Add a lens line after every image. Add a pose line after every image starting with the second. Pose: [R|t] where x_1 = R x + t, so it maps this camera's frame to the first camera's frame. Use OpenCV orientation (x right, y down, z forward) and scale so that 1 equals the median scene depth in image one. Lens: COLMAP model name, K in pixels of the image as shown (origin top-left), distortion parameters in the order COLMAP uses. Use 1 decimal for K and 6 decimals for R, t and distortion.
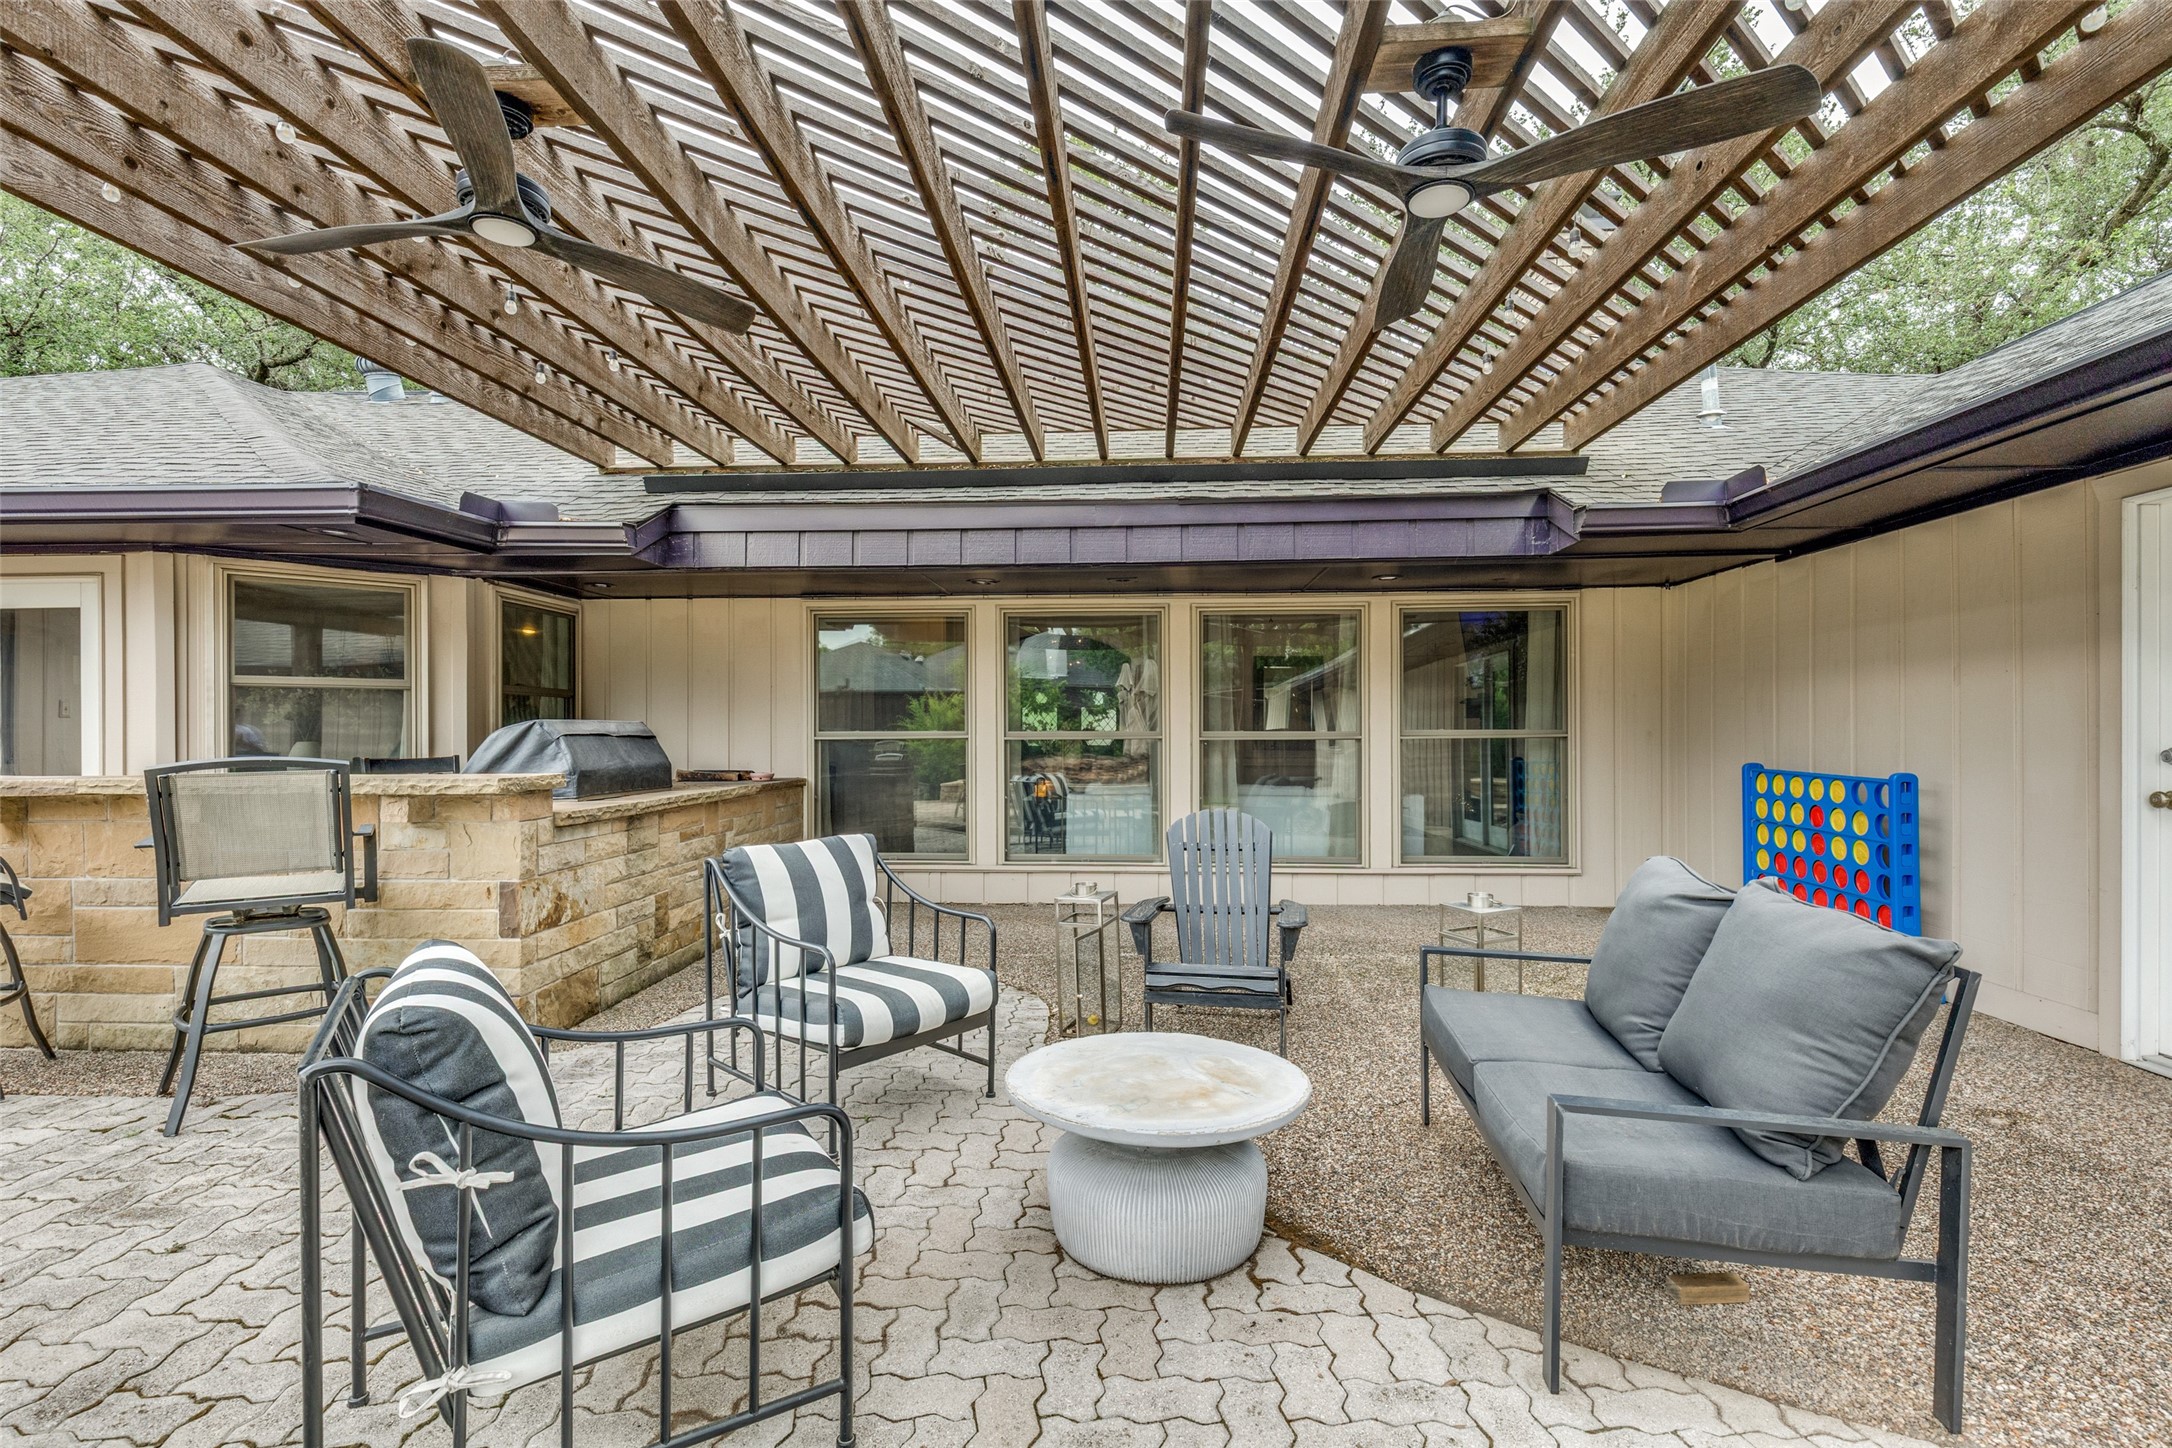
lens RADIAL K [[970.9, 0, 1086.0], [0, 970.9, 724.0], [0, 0, 1]] dist [-0.000426, 0.000029]
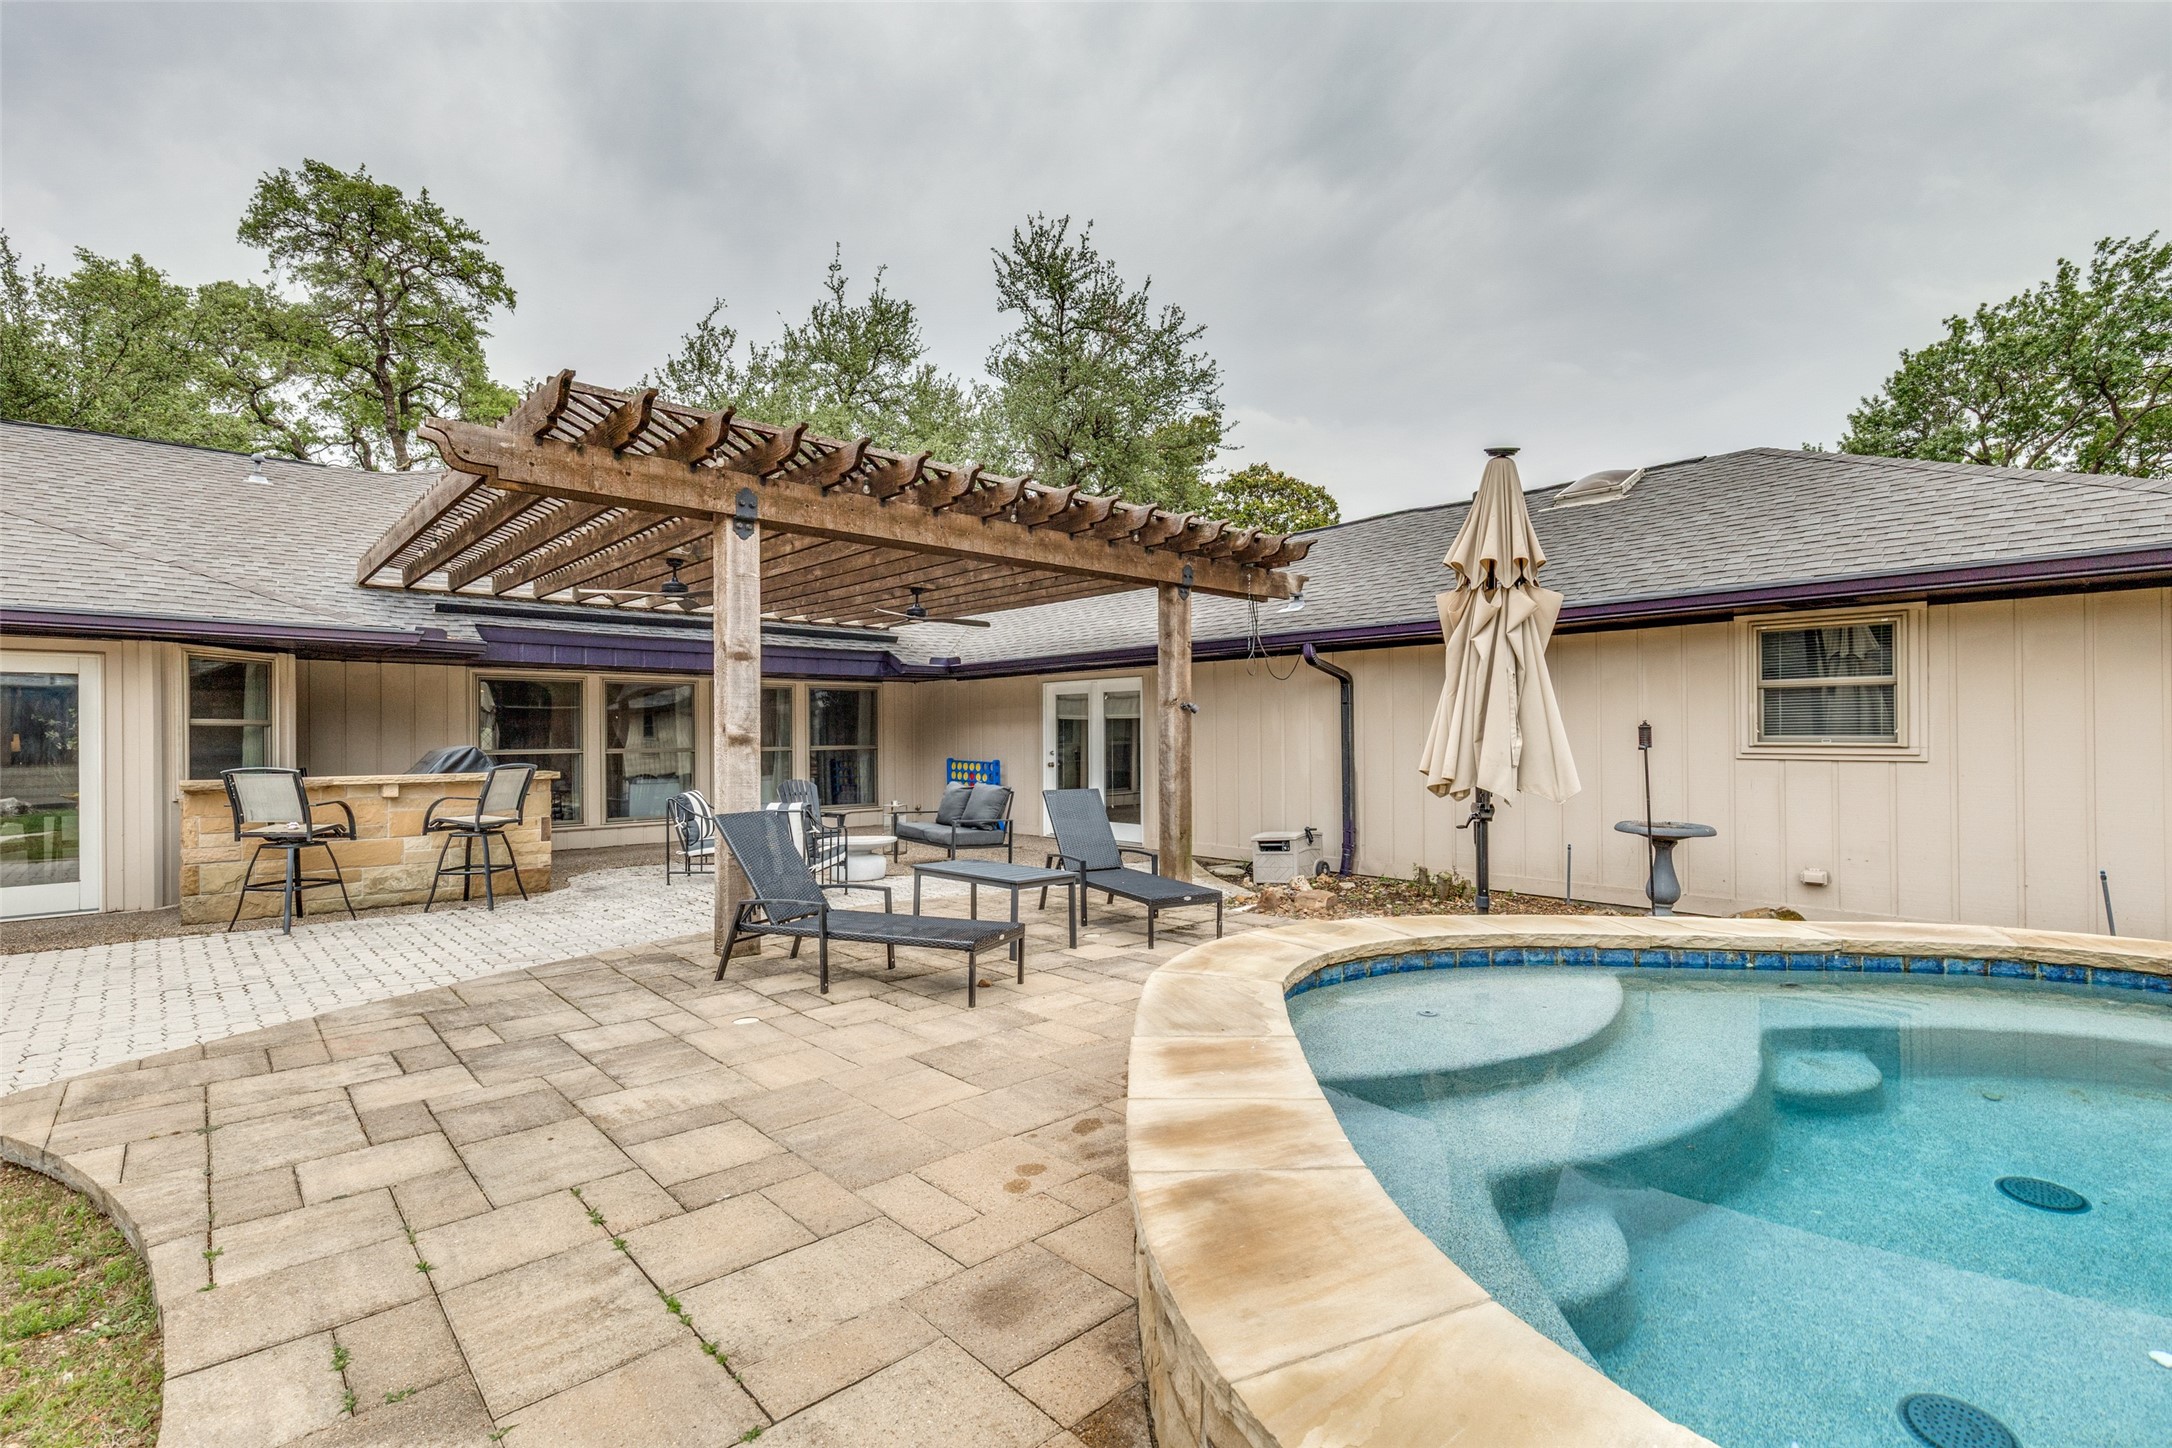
lens RADIAL K [[1004.3, 0, 1086.0], [0, 1004.3, 724.0], [0, 0, 1]] dist [-0.001053, -0.000118]
pose [[0.695416, 0.004125, 0.718595, -0.817559], [0.002117, 0.999967, -0.007790, -0.022825], [-0.718604, 0.006939, 0.695385, -0.936096]]
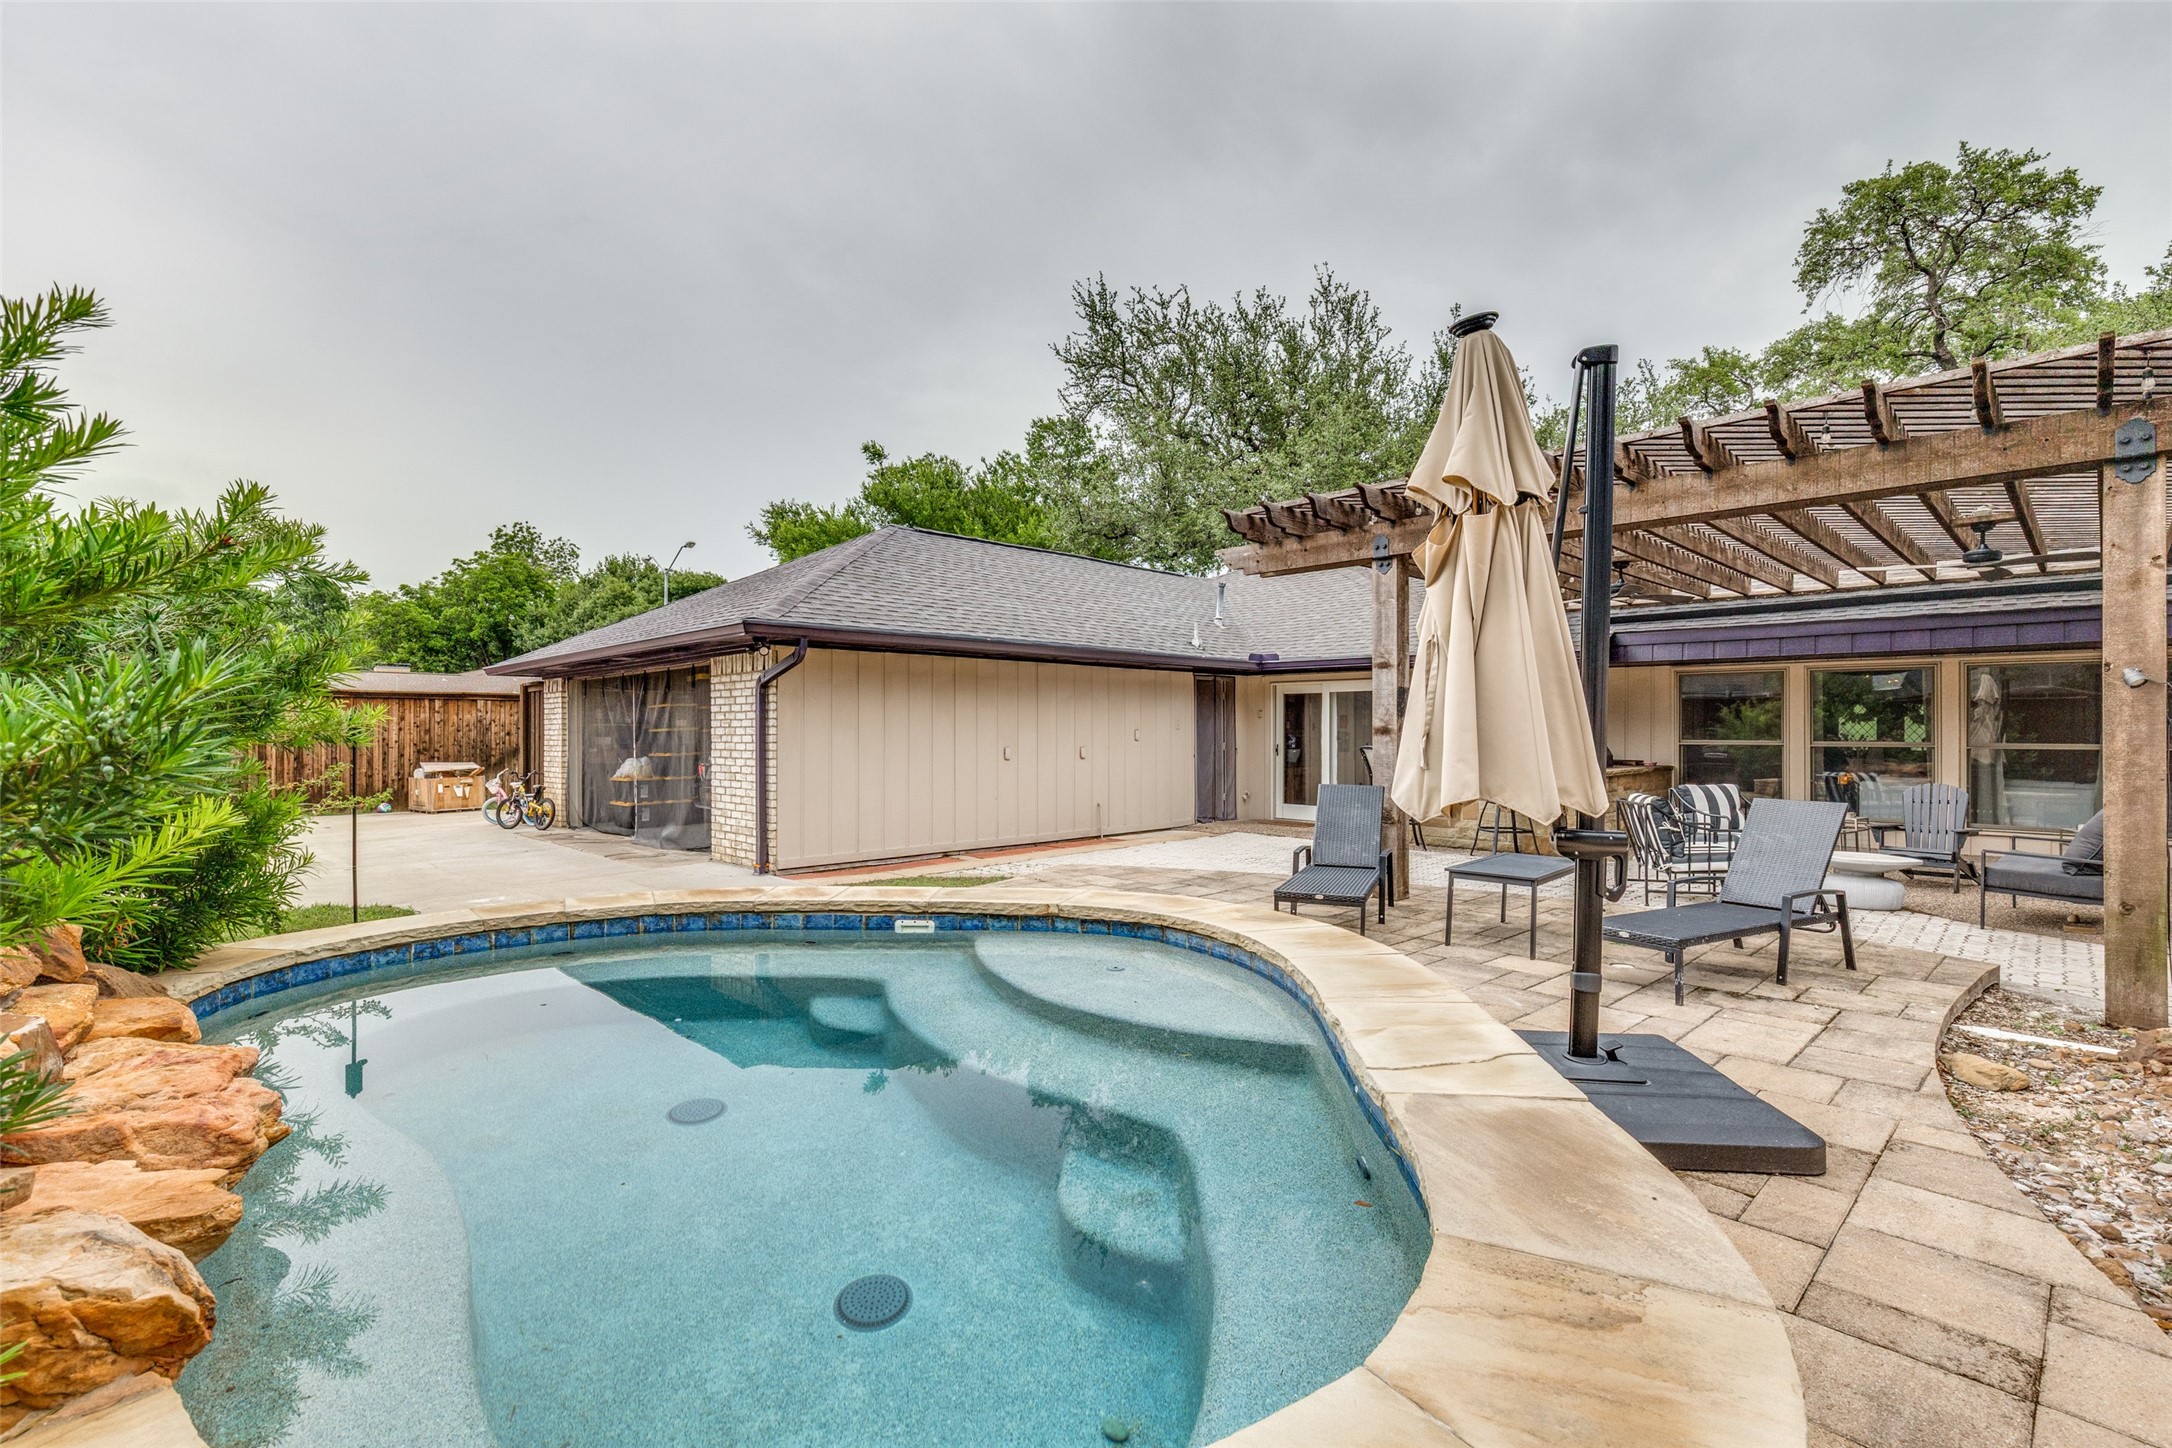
lens RADIAL K [[970.9, 0, 1086.0], [0, 970.9, 724.0], [0, 0, 1]] dist [-0.000426, 0.000029]
pose [[0.736349, -0.002493, -0.676598, 0.135318], [0.003128, 0.999995, -0.000280, -0.025752], [0.676595, -0.001910, 0.736353, -1.144649]]
